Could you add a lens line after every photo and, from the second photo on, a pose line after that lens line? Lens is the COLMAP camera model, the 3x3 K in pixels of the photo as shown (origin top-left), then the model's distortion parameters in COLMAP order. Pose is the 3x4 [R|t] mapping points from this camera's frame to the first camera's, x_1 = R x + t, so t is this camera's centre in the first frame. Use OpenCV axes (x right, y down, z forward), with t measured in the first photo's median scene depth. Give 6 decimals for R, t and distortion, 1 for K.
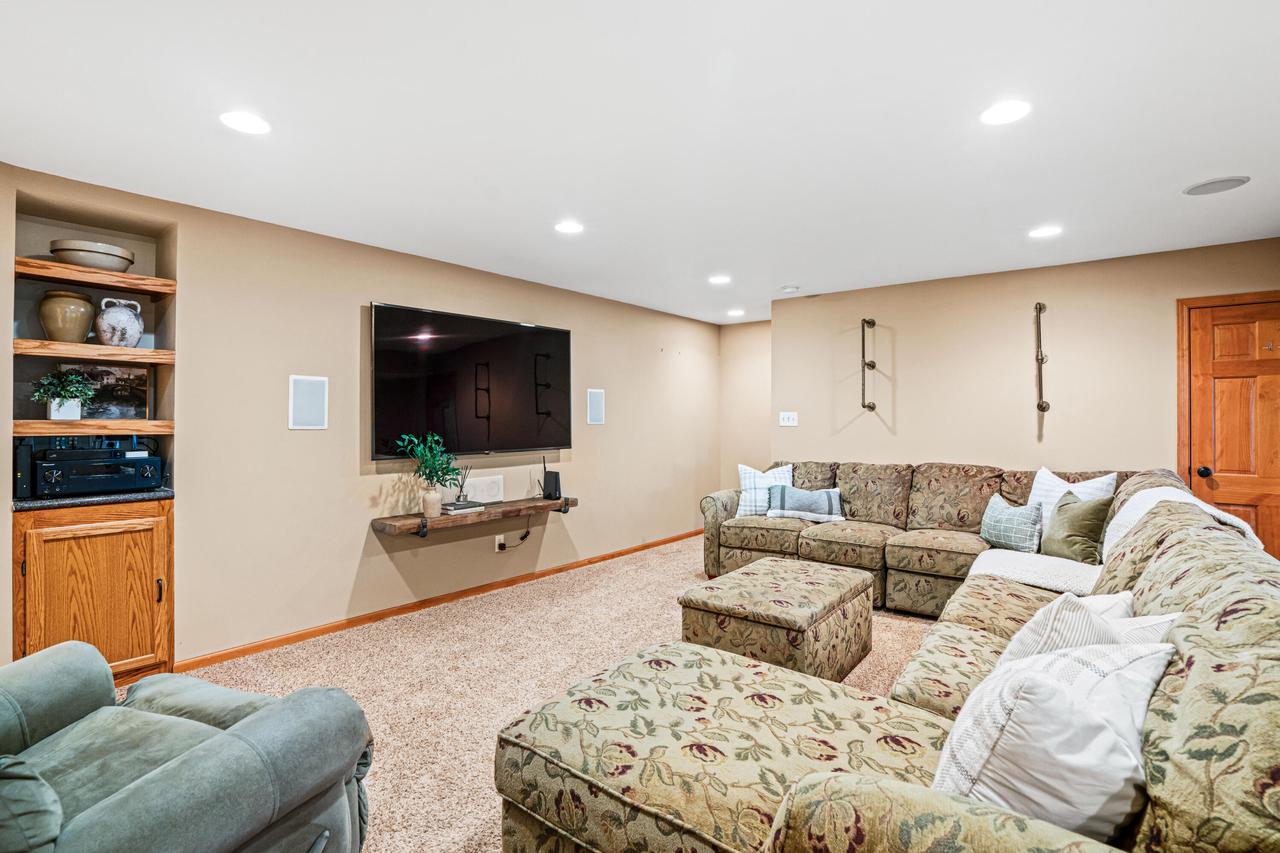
lens RADIAL K [[594.0, 0, 635.0], [0, 594.0, 419.3], [0, 0, 1]] dist [-0.038261, 0.005669]
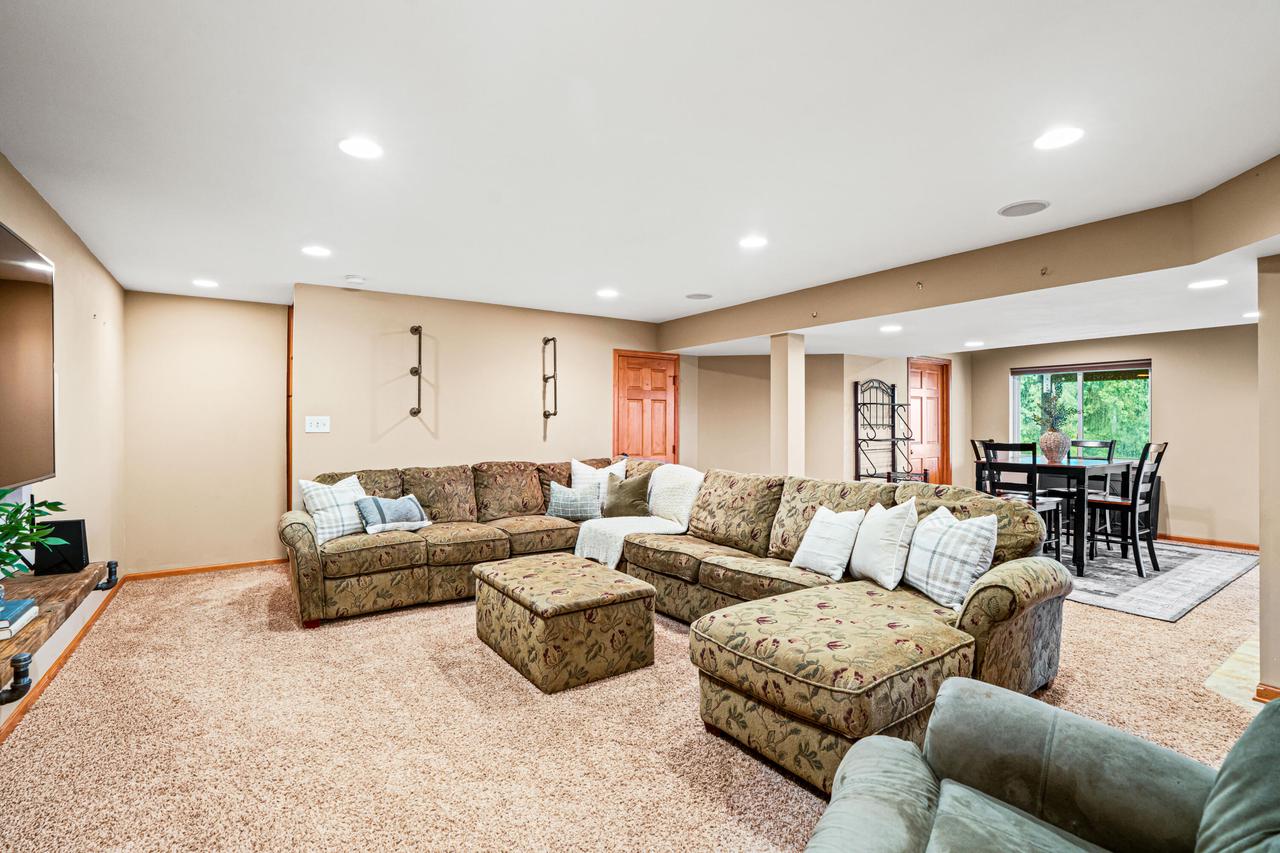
lens RADIAL K [[594.0, 0, 636.3], [0, 594.0, 425.8], [0, 0, 1]] dist [-0.038261, 0.005669]
pose [[0.312273, -0.002253, 0.949990, -0.562848], [0.001616, 0.999997, 0.001840, 0.001473], [-0.949991, 0.000961, 0.312276, 0.400363]]
